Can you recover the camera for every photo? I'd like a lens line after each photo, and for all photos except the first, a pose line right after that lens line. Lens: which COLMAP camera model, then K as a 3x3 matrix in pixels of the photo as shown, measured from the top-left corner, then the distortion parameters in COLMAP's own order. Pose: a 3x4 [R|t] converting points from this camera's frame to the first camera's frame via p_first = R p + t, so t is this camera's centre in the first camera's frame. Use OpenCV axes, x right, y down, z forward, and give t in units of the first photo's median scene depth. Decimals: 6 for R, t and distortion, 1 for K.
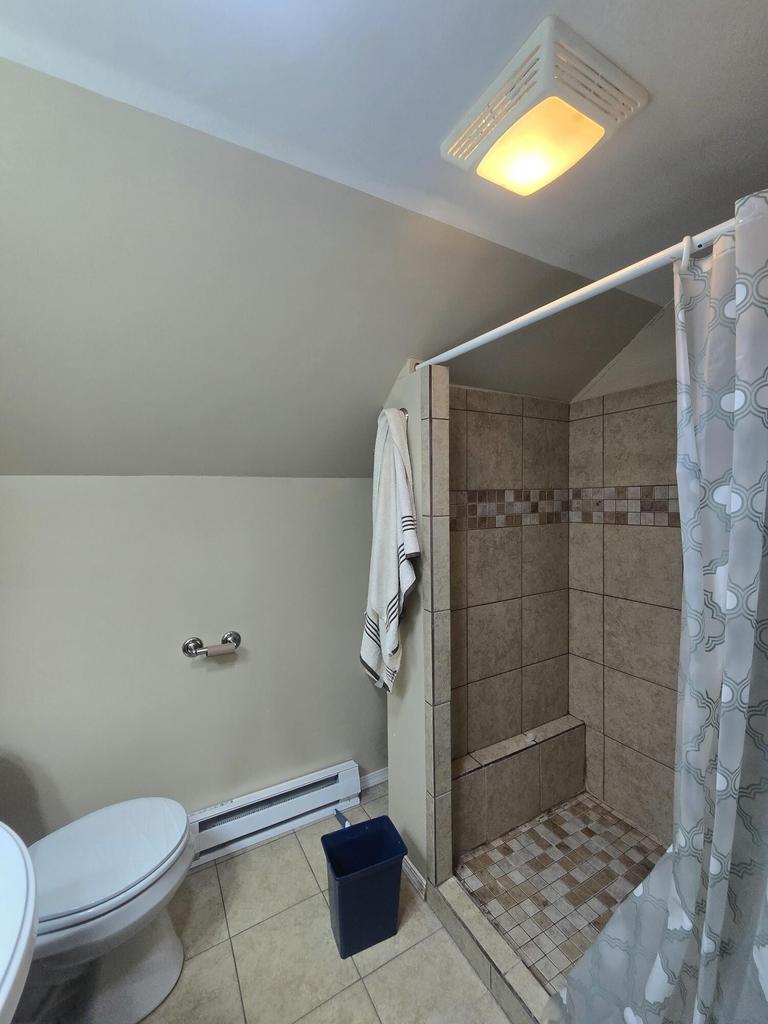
lens RADIAL K [[419.0, 0, 380.5], [0, 419.0, 513.7], [0, 0, 1]] dist [0.000449, -0.000189]
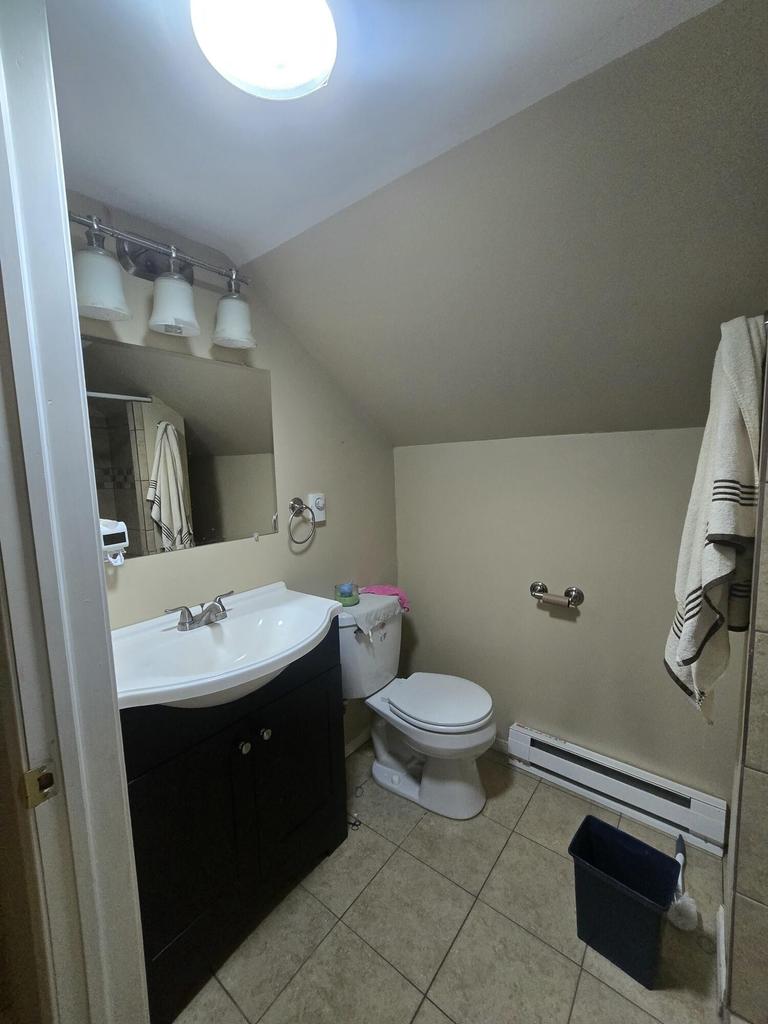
lens RADIAL K [[419.0, 0, 379.0], [0, 419.0, 510.9], [0, 0, 1]] dist [0.000449, -0.000189]
pose [[0.380516, 0.102628, -0.919062, 0.401018], [-0.005461, 0.994055, 0.108741, -0.011523], [0.924758, -0.036359, 0.378815, 0.189173]]
